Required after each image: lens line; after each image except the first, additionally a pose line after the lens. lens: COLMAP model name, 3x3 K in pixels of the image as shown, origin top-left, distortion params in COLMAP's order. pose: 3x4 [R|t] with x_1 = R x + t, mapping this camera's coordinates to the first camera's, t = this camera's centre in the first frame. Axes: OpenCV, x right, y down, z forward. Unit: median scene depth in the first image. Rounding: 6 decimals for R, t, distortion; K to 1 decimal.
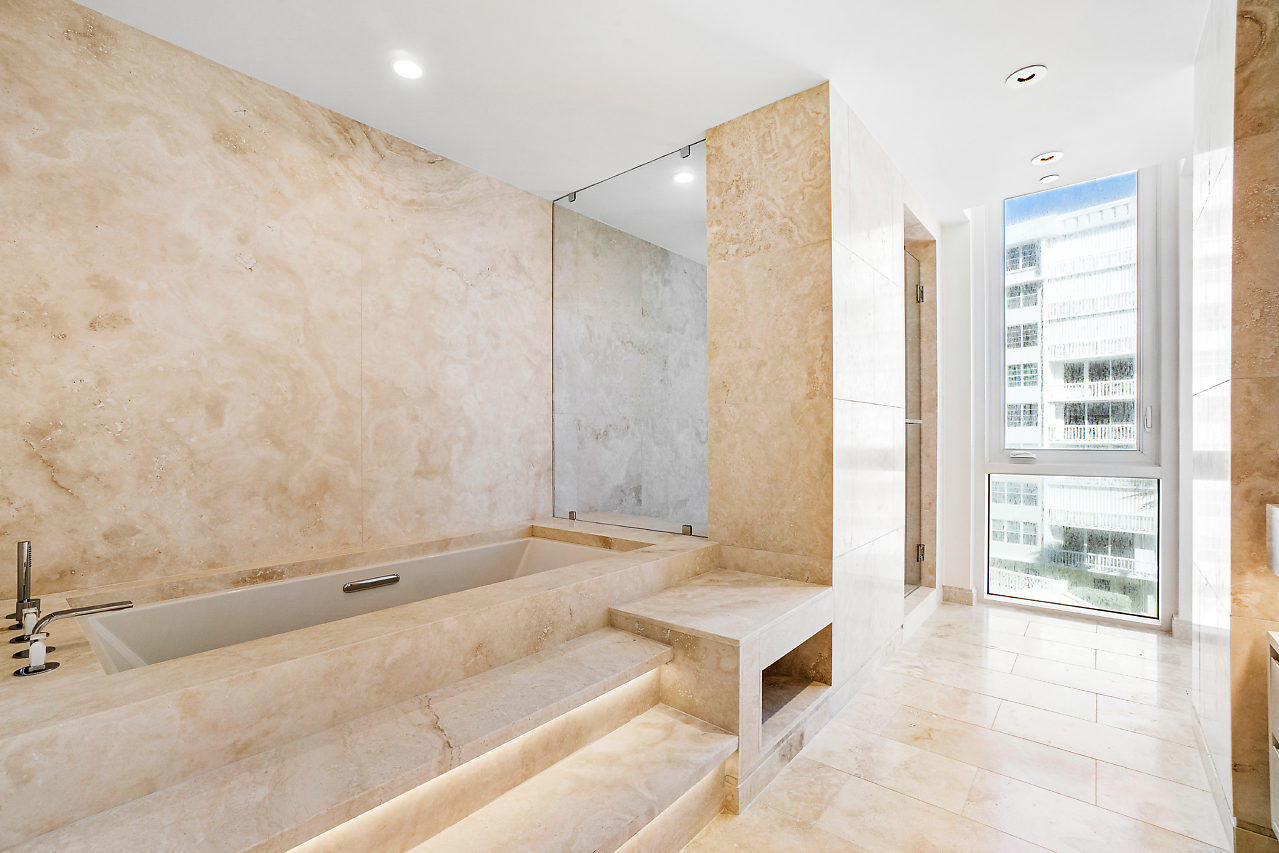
lens RADIAL K [[562.5, 0, 637.7], [0, 562.5, 436.2], [0, 0, 1]] dist [-0.022879, 0.006225]
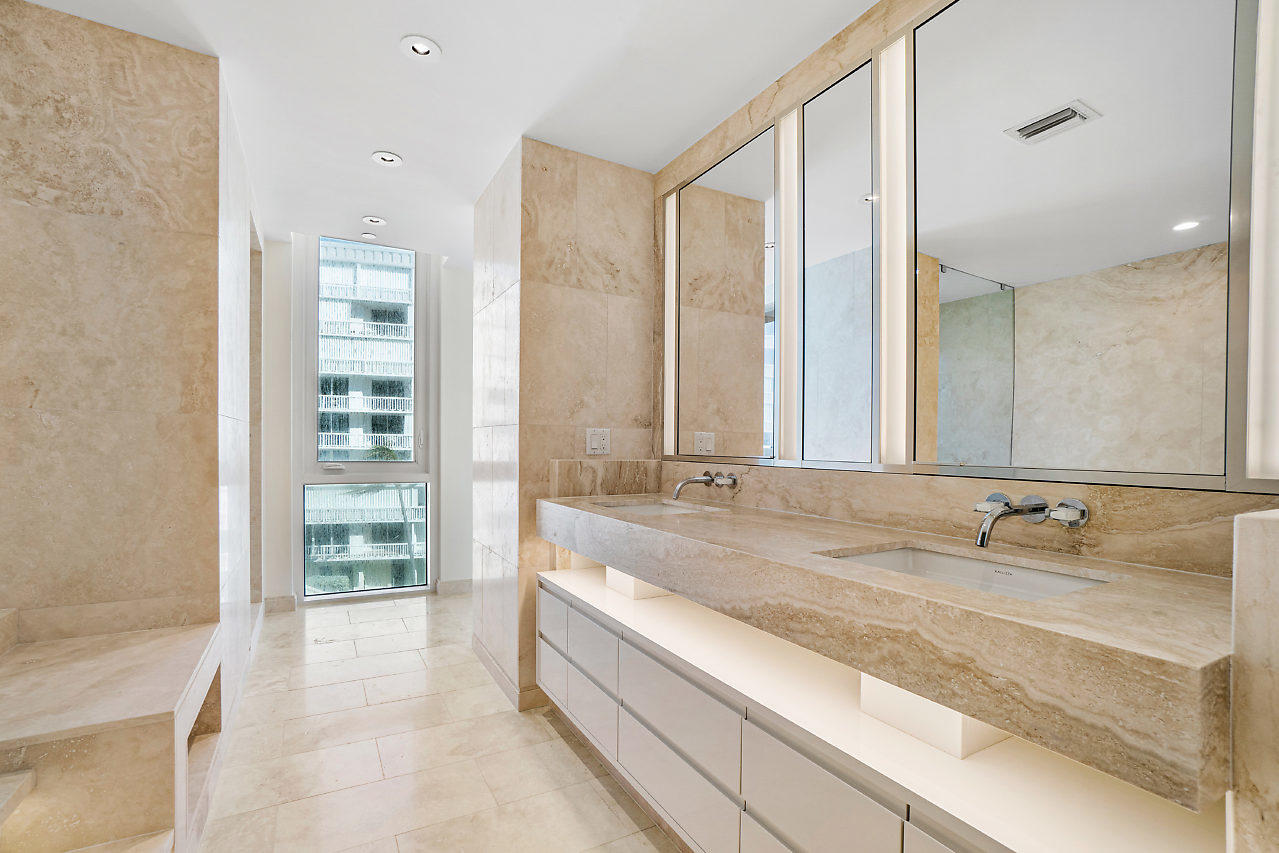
lens RADIAL K [[562.5, 0, 607.0], [0, 562.5, 444.6], [0, 0, 1]] dist [-0.022879, 0.006225]
pose [[0.387882, 0.010707, 0.921647, -0.217993], [-0.016961, 0.999846, -0.004478, -0.023557], [-0.921553, -0.013895, 0.388004, 0.068496]]
